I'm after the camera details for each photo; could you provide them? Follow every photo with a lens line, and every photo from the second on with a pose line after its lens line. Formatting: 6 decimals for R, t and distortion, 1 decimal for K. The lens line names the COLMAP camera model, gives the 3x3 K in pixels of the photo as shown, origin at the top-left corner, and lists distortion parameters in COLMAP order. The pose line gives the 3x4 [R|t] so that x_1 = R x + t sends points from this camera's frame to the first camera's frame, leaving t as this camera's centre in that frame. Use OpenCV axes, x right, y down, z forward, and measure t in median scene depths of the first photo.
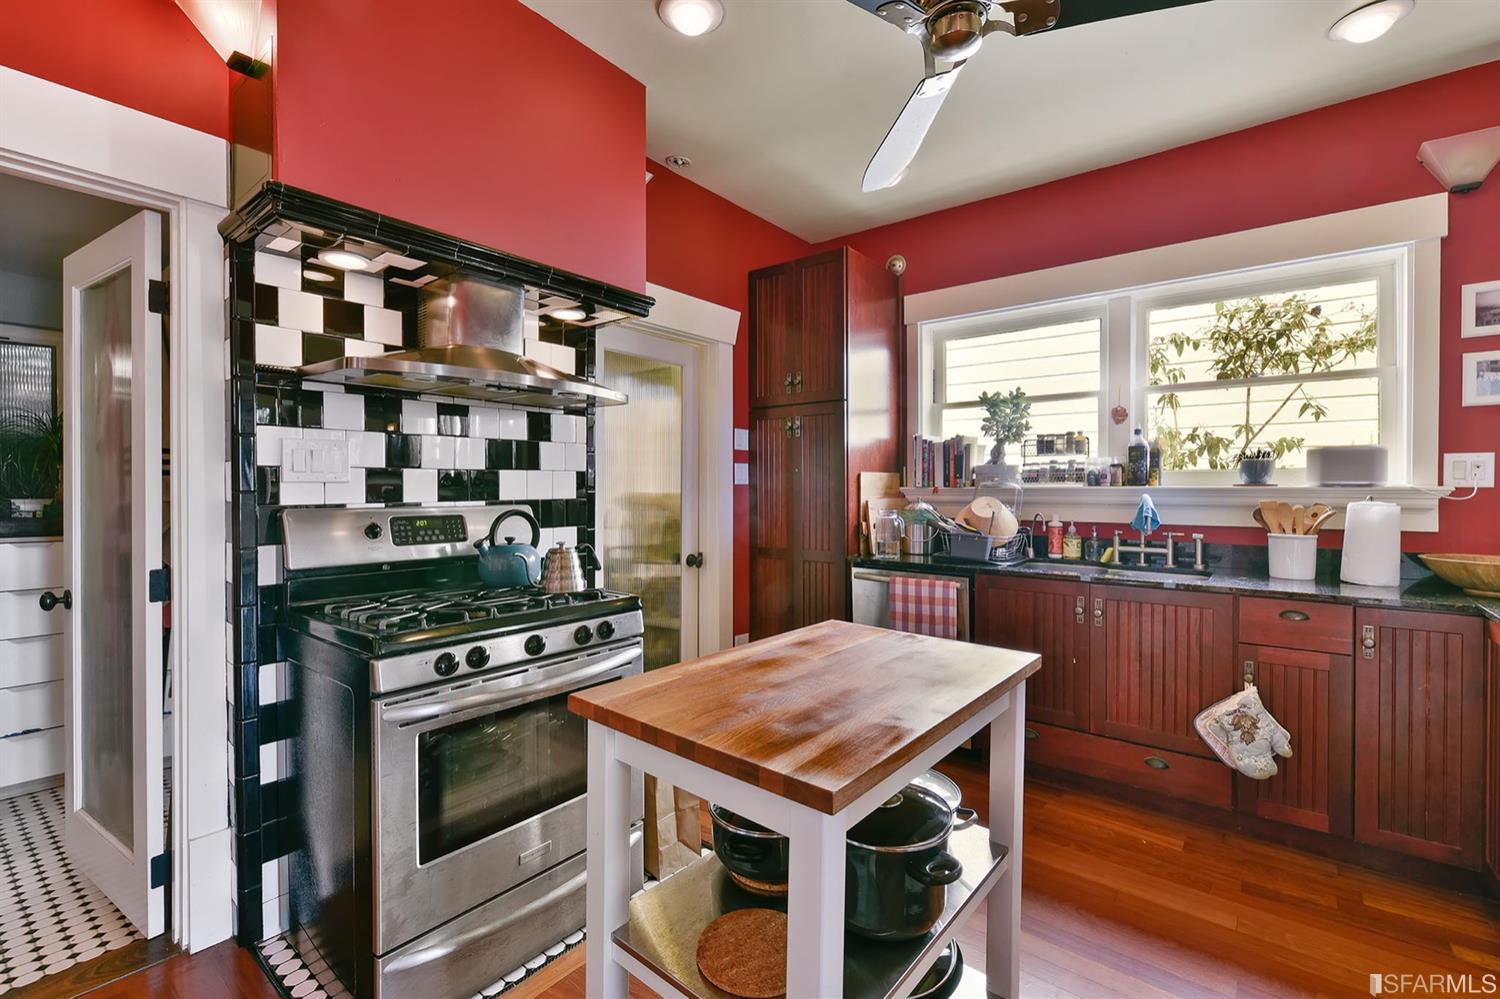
lens RADIAL K [[652.6, 0, 756.1], [0, 652.6, 495.3], [0, 0, 1]] dist [-0.002645, -0.000915]
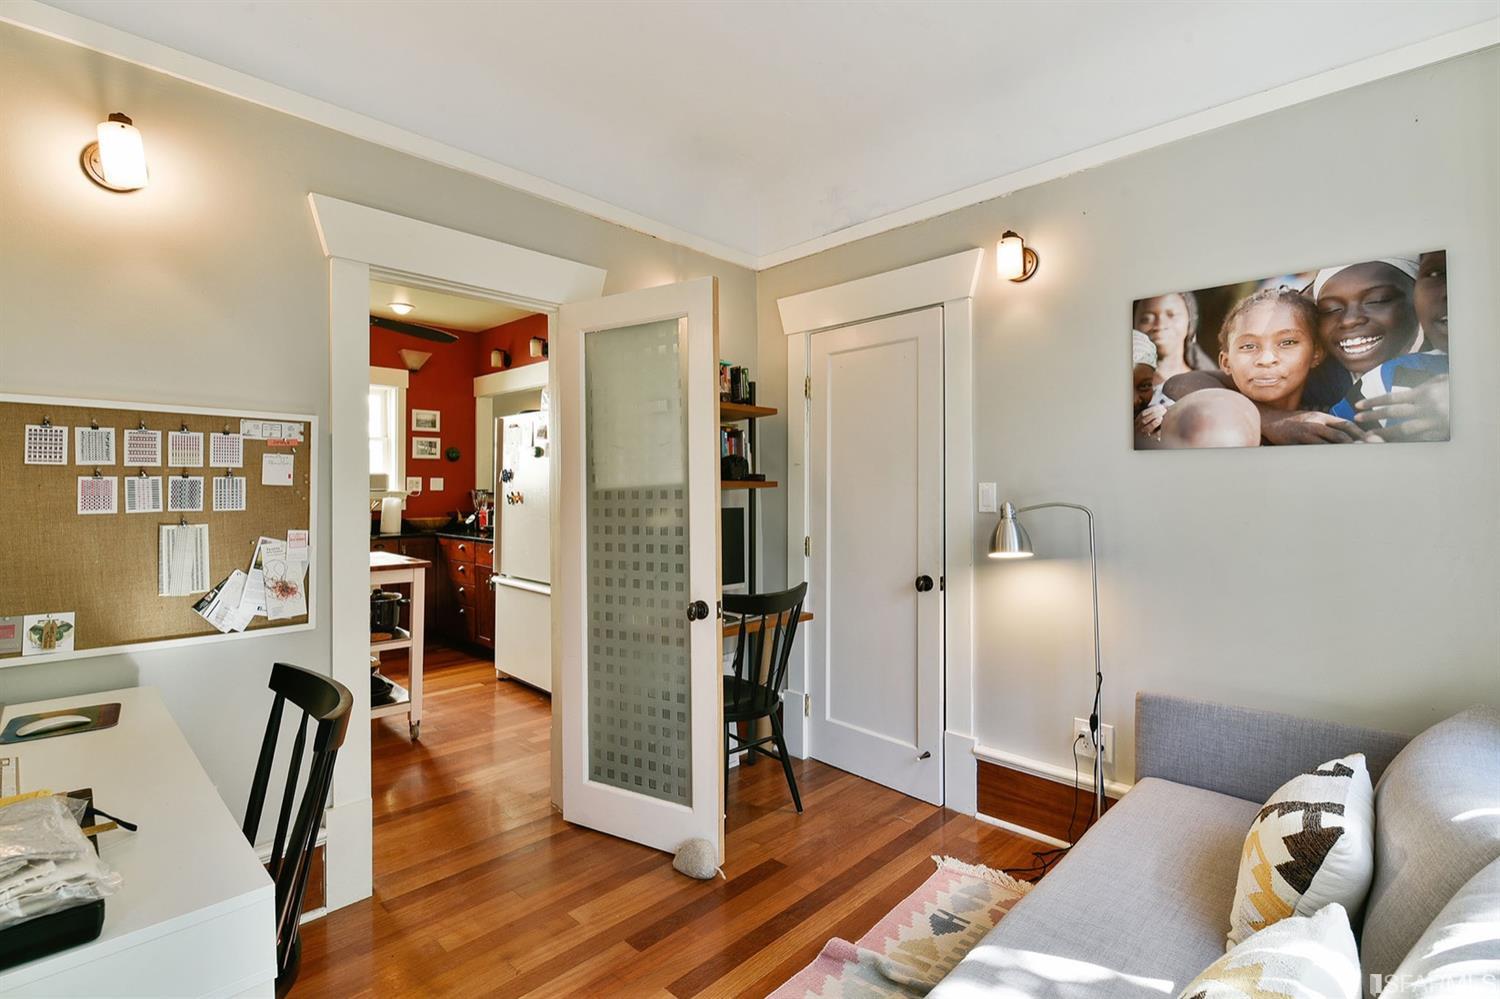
lens RADIAL K [[689.1, 0, 755.3], [0, 689.1, 484.5], [0, 0, 1]] dist [-0.005232, -0.003170]
pose [[0.086640, 0.002416, 0.996237, -1.129068], [0.015353, 0.999875, -0.003760, -0.006365], [-0.996121, 0.015621, 0.086592, -0.419578]]
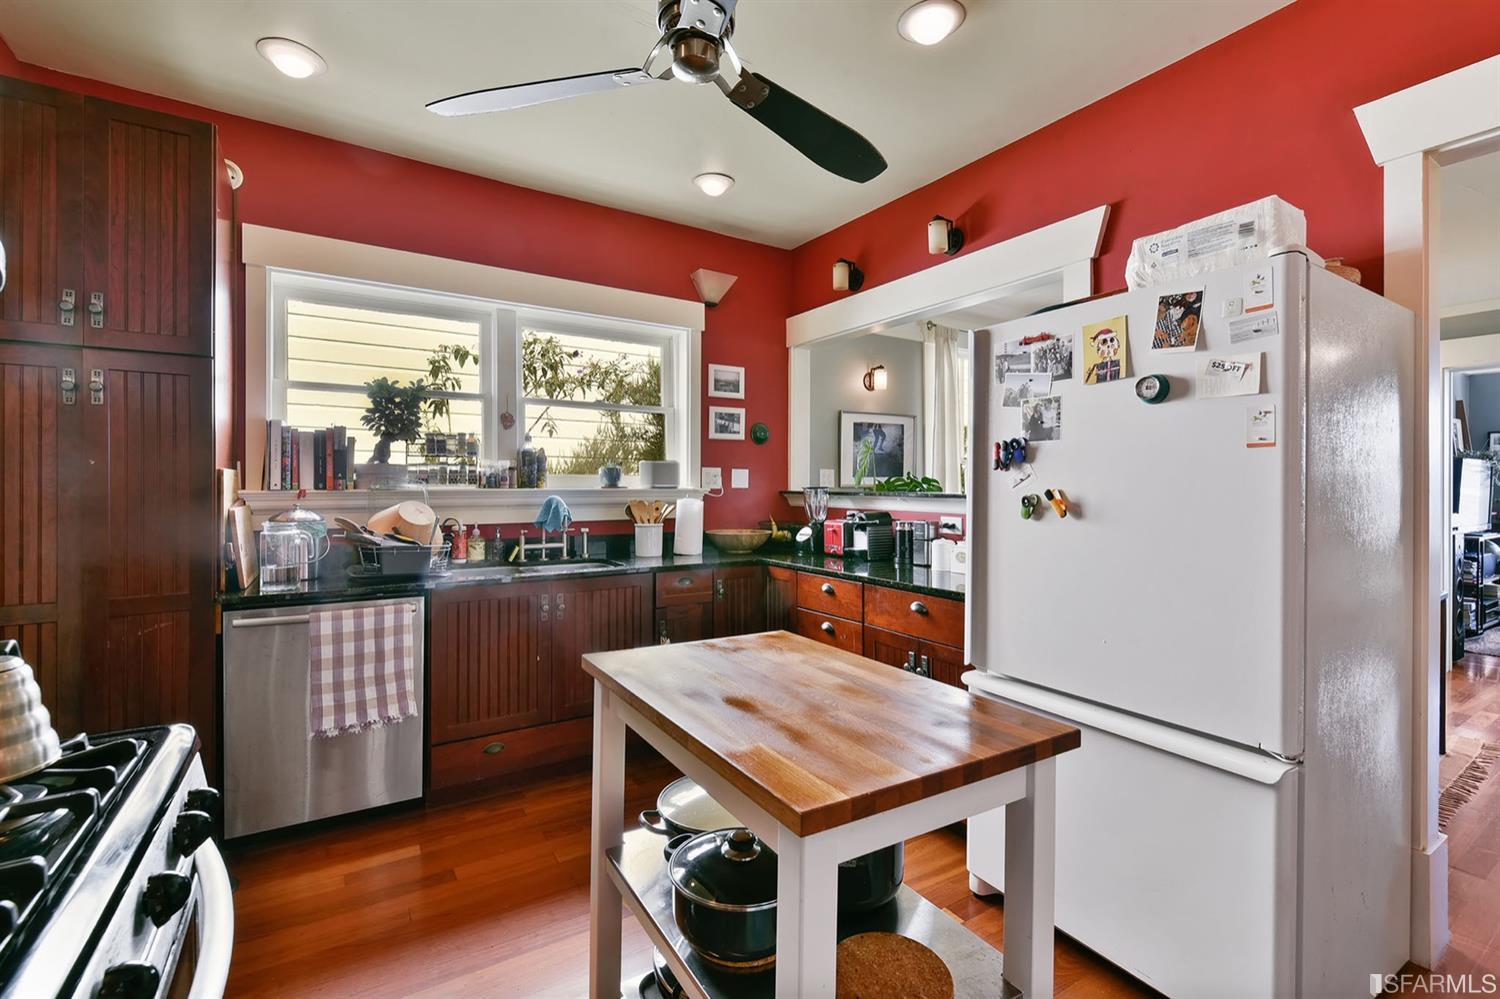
lens RADIAL K [[652.6, 0, 754.3], [0, 652.6, 492.8], [0, 0, 1]] dist [-0.002645, -0.000915]
pose [[0.319111, -0.009396, 0.947671, -0.335908], [0.013131, 0.999899, 0.005493, -0.008036], [-0.947626, 0.010691, 0.319202, 0.303360]]
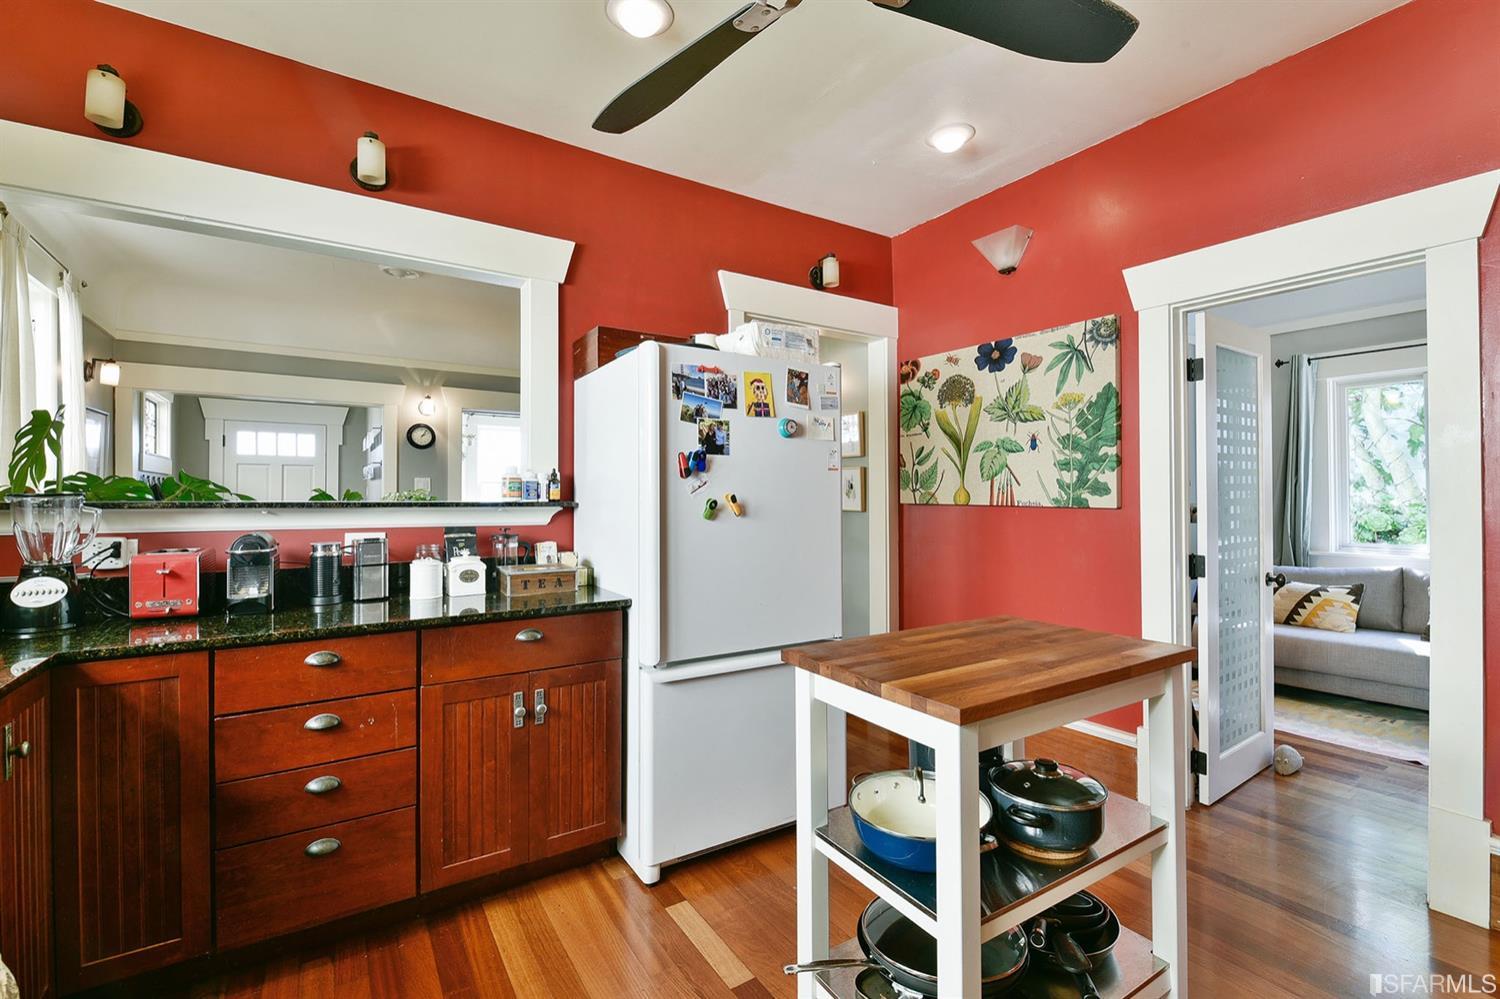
lens RADIAL K [[652.6, 0, 746.1], [0, 652.6, 478.0], [0, 0, 1]] dist [-0.002645, -0.000915]
pose [[-0.947450, 0.006125, 0.319845, 0.064820], [0.003593, 0.999957, -0.008507, -0.017081], [-0.319883, -0.006910, -0.947432, 0.945633]]
